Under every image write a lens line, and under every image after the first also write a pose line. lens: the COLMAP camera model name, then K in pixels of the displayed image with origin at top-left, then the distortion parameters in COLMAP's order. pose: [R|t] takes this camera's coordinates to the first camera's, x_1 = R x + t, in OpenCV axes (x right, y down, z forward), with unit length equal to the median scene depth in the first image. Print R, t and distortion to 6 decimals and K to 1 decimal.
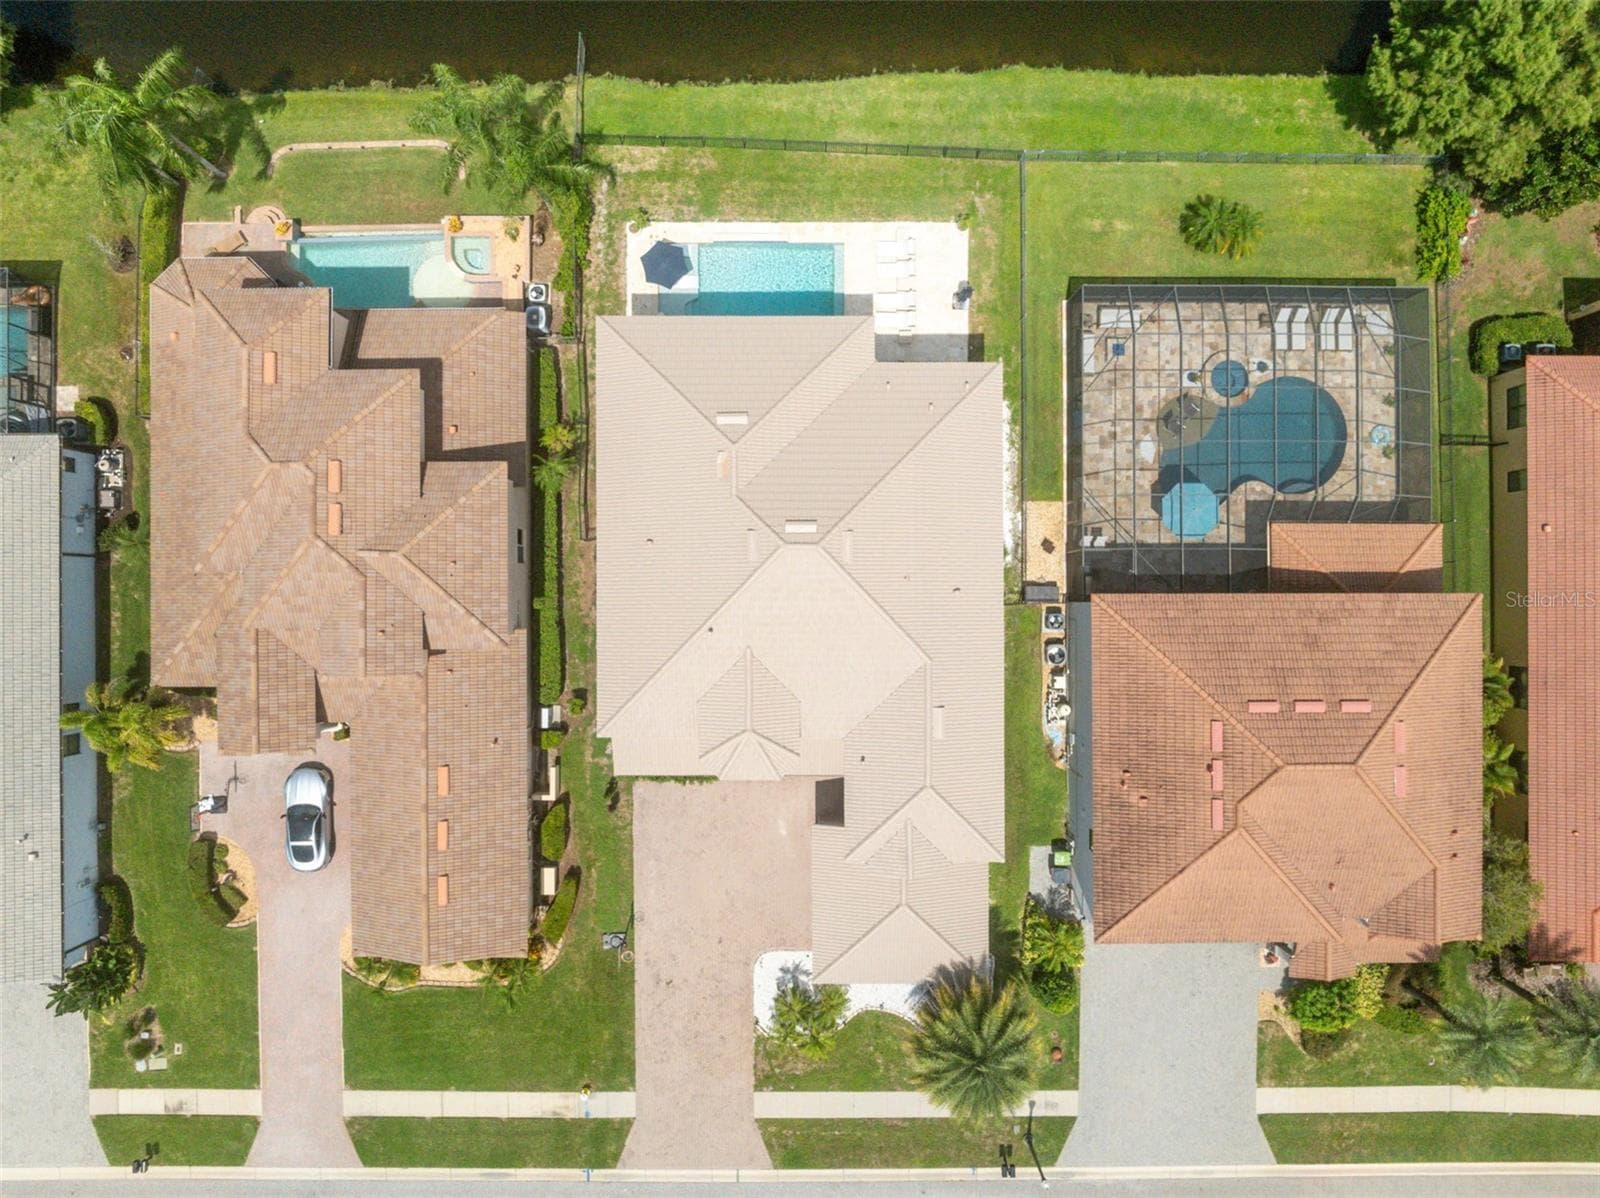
lens RADIAL K [[1142.0, 0, 795.3], [0, 1142.0, 603.1], [0, 0, 1]] dist [-0.030374, -0.005372]
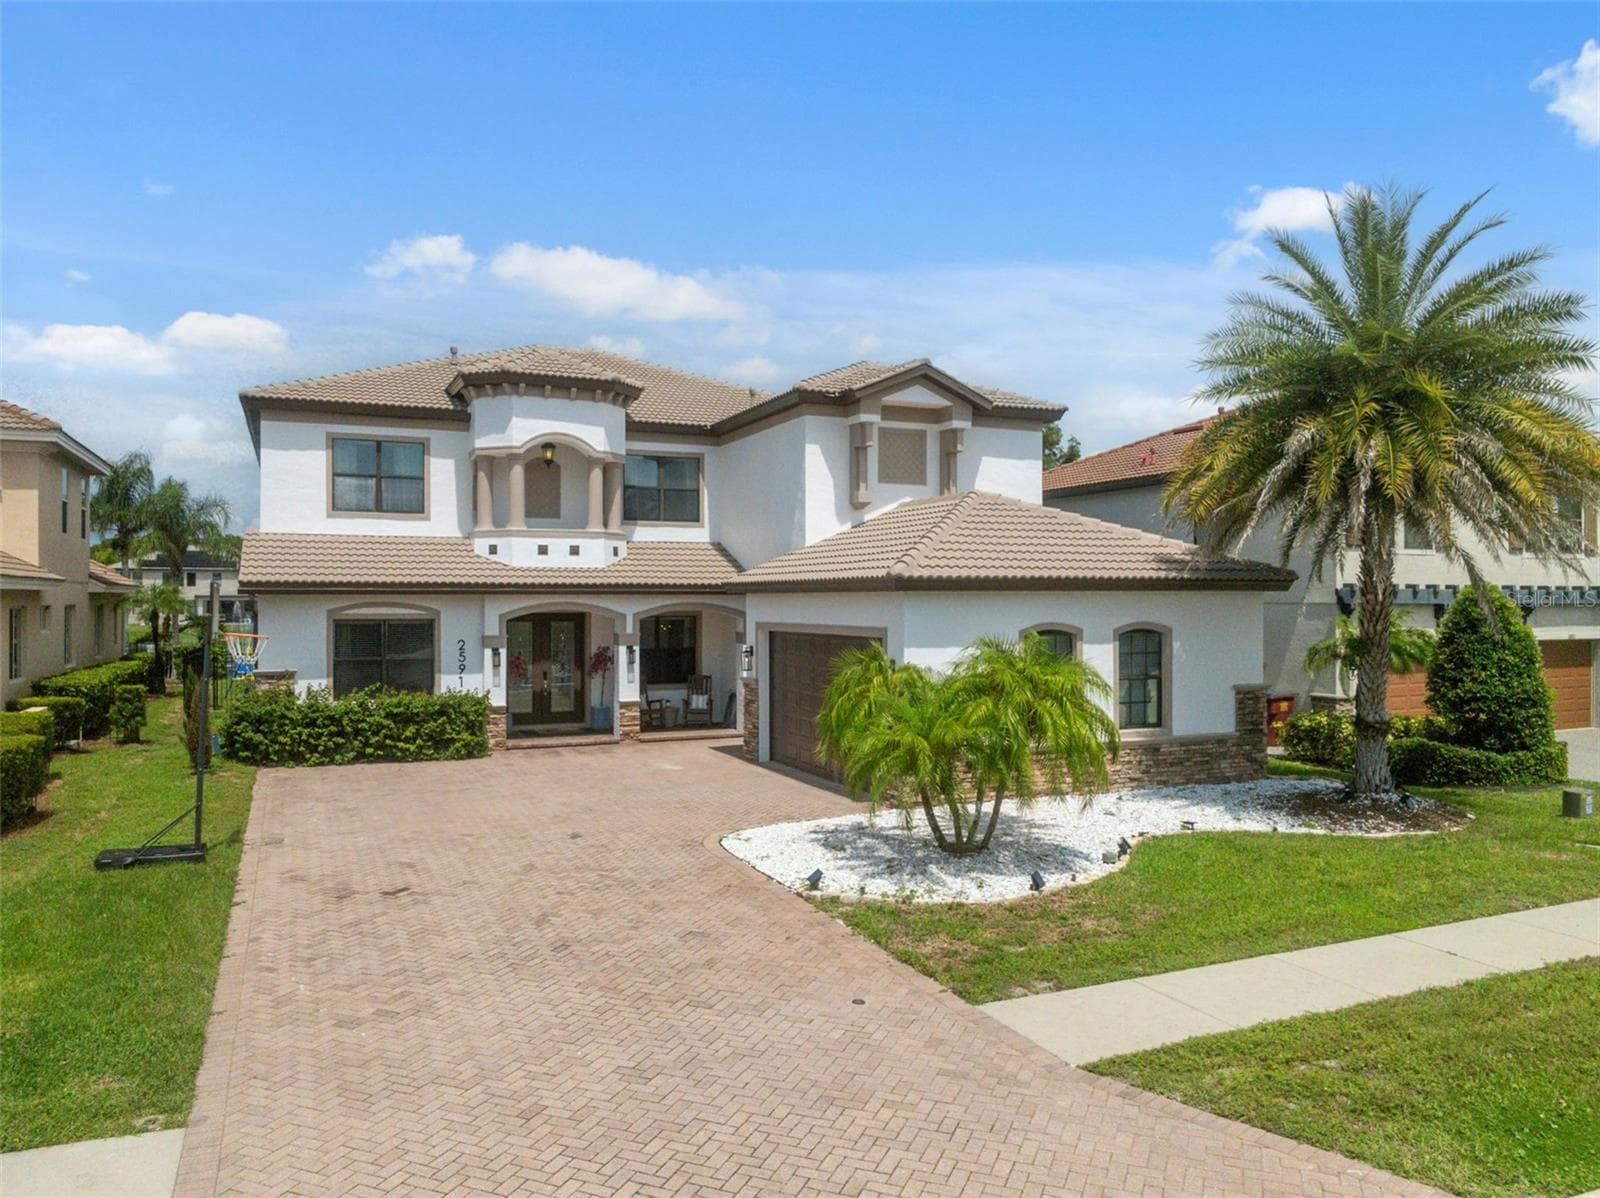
lens RADIAL K [[1137.9, 0, 793.1], [0, 1137.9, 593.7], [0, 0, 1]] dist [-0.048051, 0.027555]
pose [[0.916925, 0.003596, 0.399043, -0.128228], [0.399009, 0.007701, -0.916915, 0.573385], [-0.006370, 0.999964, 0.005627, 0.938475]]
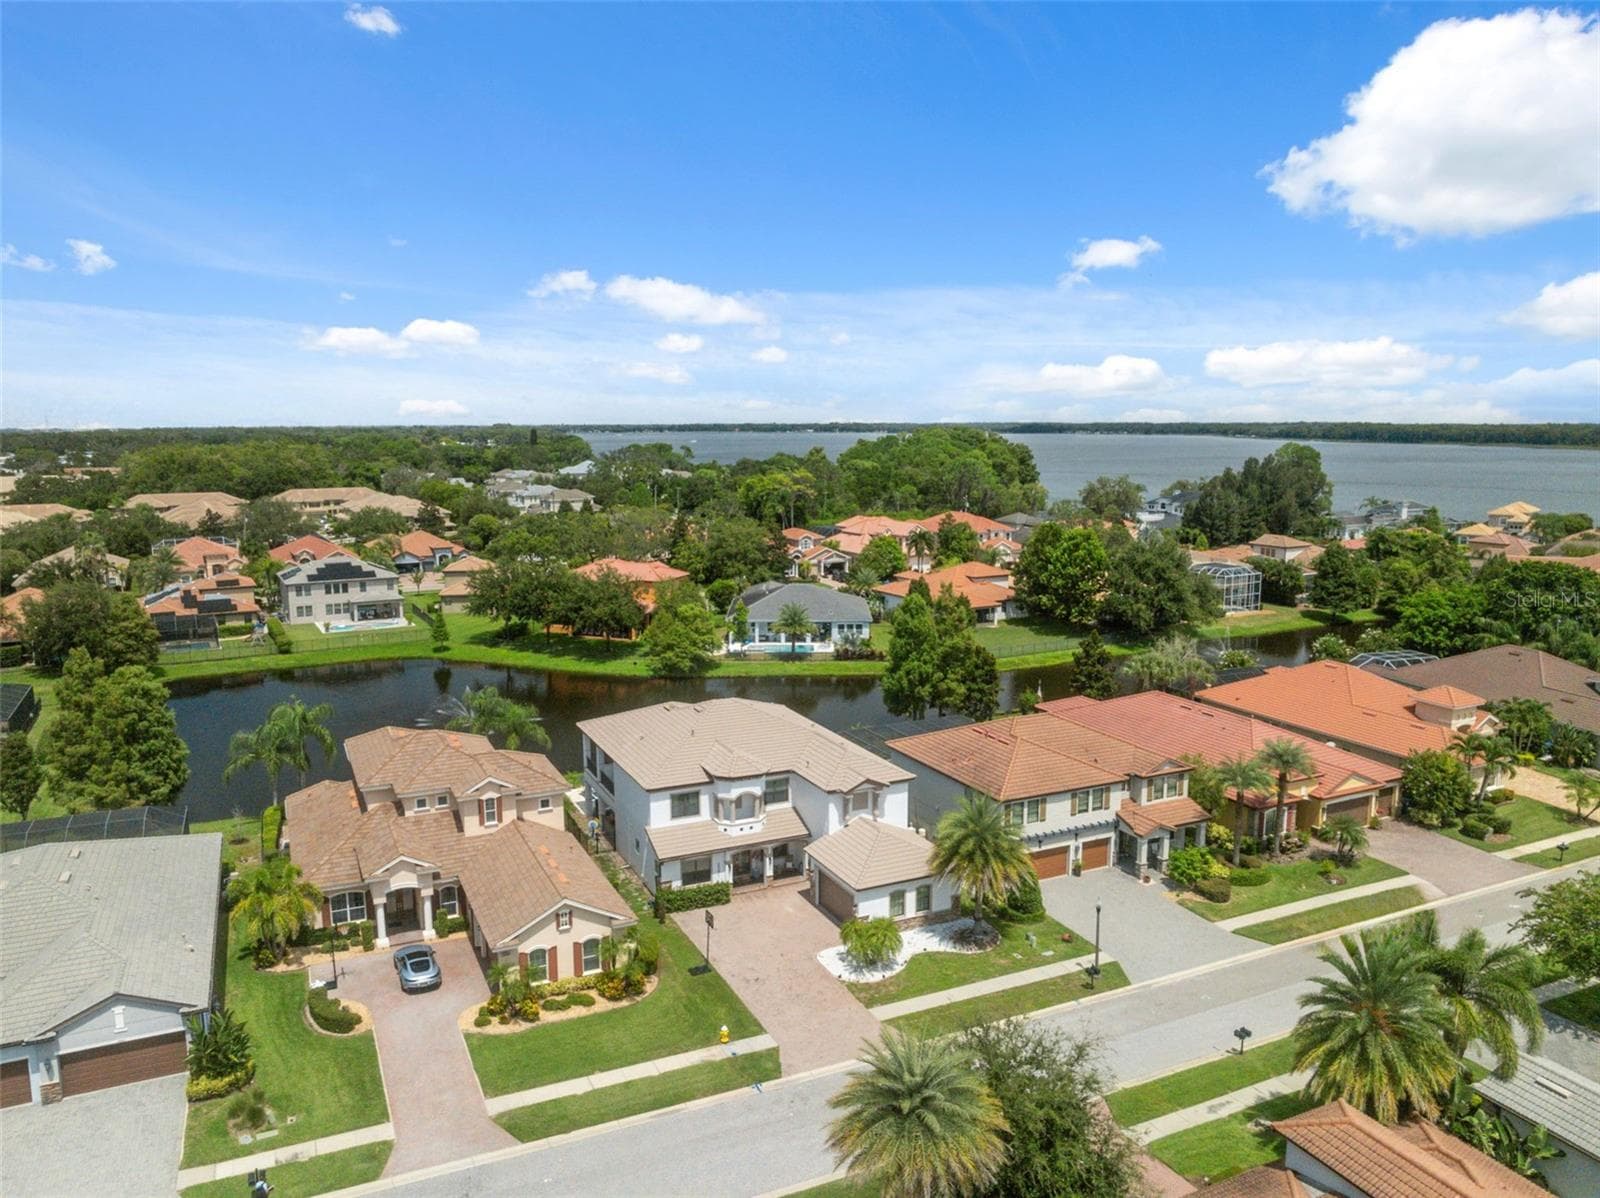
lens RADIAL K [[1132.9, 0, 792.8], [0, 1132.9, 594.7], [0, 0, 1]] dist [-0.033968, 0.001080]
pose [[0.905706, -0.063832, 0.419074, -0.531177], [0.423879, 0.147760, -0.893585, 1.311691], [-0.004883, 0.986961, 0.160884, 0.432010]]
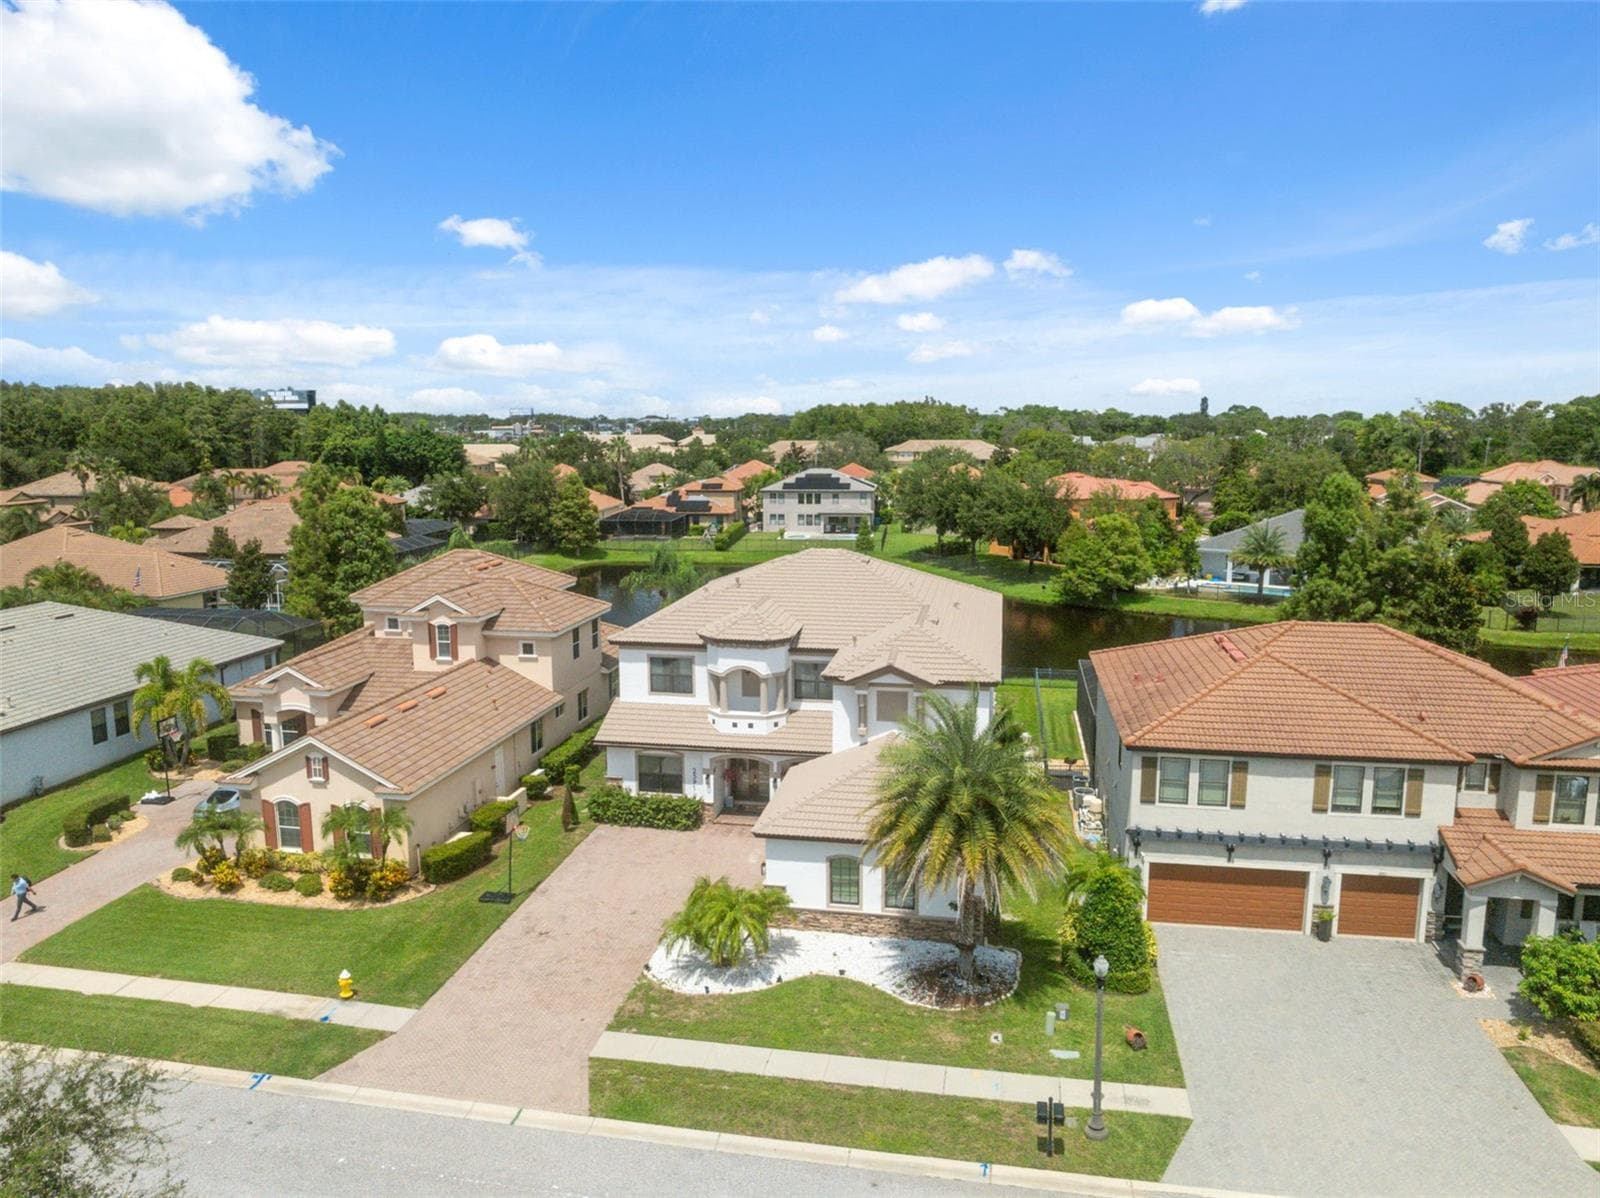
lens RADIAL K [[1132.9, 0, 792.8], [0, 1132.9, 594.7], [0, 0, 1]] dist [-0.033968, 0.001080]
pose [[0.982609, 0.026844, -0.183739, 0.158866], [-0.185650, 0.162295, -0.969120, 0.937426], [0.003804, 0.986377, 0.164456, 0.684581]]
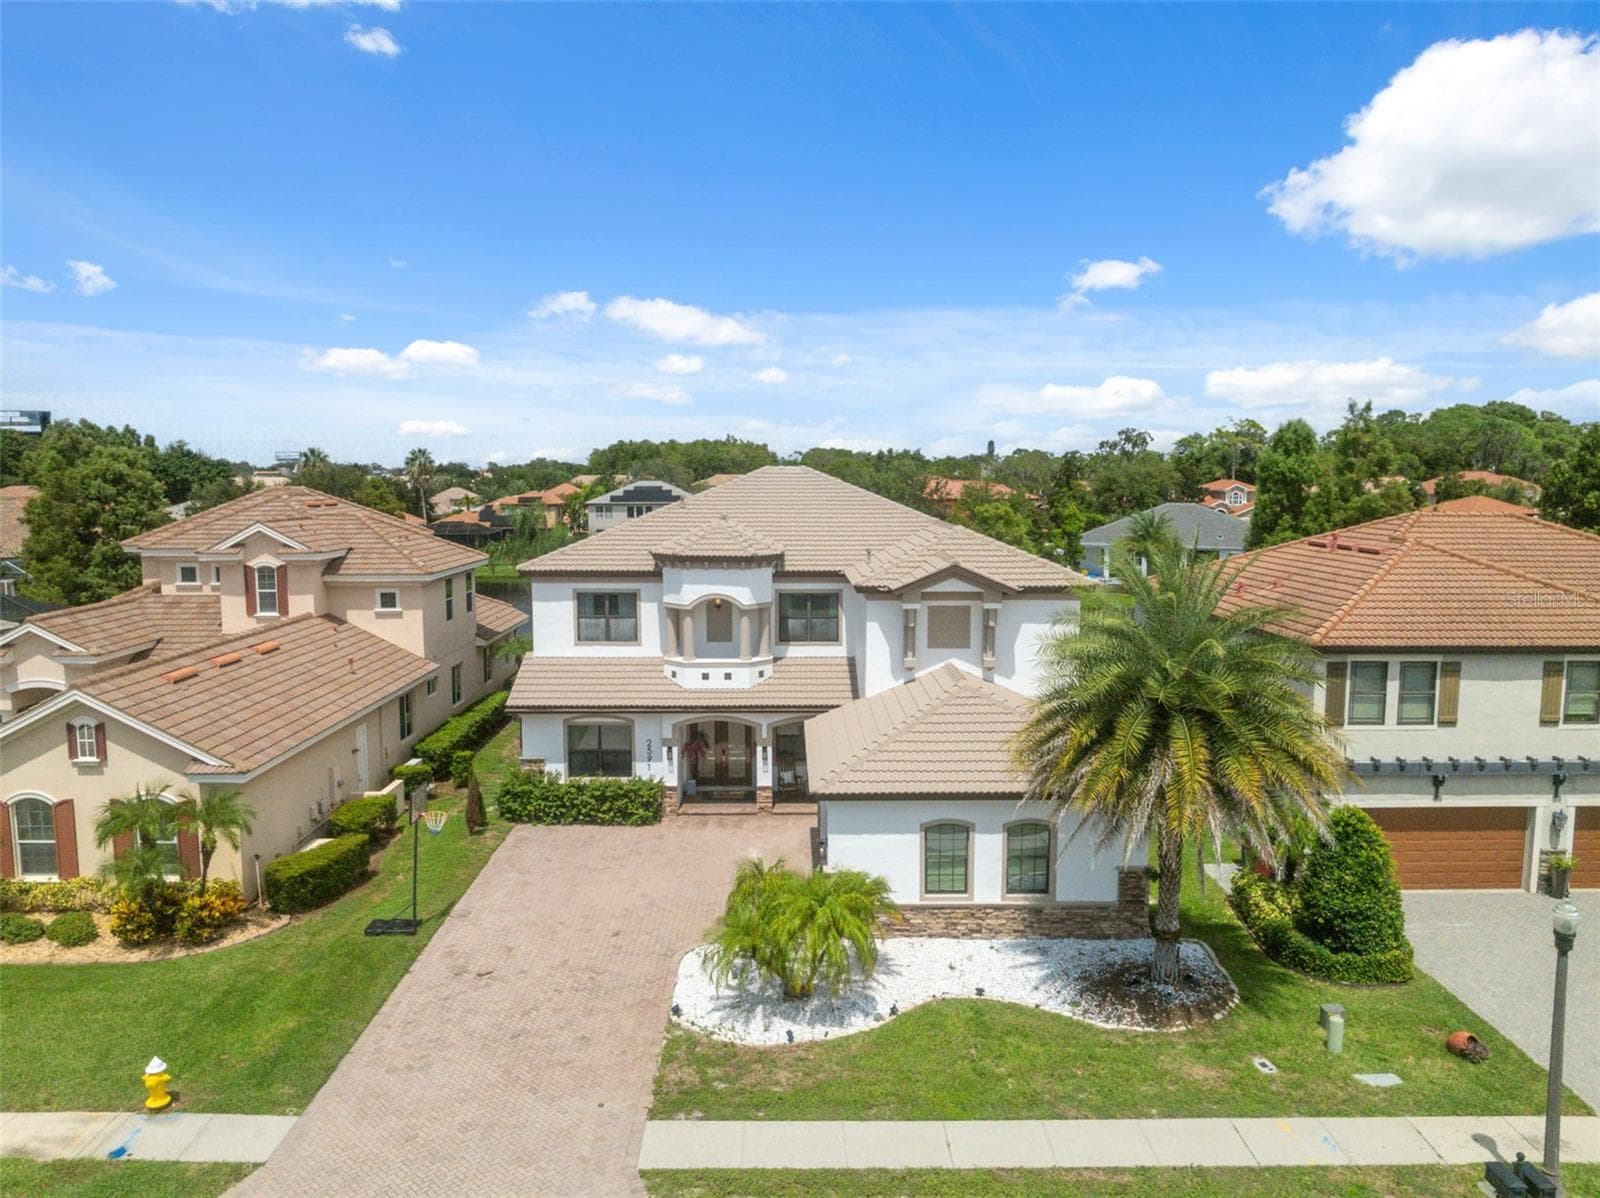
lens RADIAL K [[1132.9, 0, 792.8], [0, 1132.9, 594.7], [0, 0, 1]] dist [-0.033968, 0.001080]
pose [[0.999994, 0.000366, 0.003568, 0.005715], [0.003501, 0.117191, -0.993103, 0.745076], [-0.000782, 0.993109, 0.117189, 0.805505]]
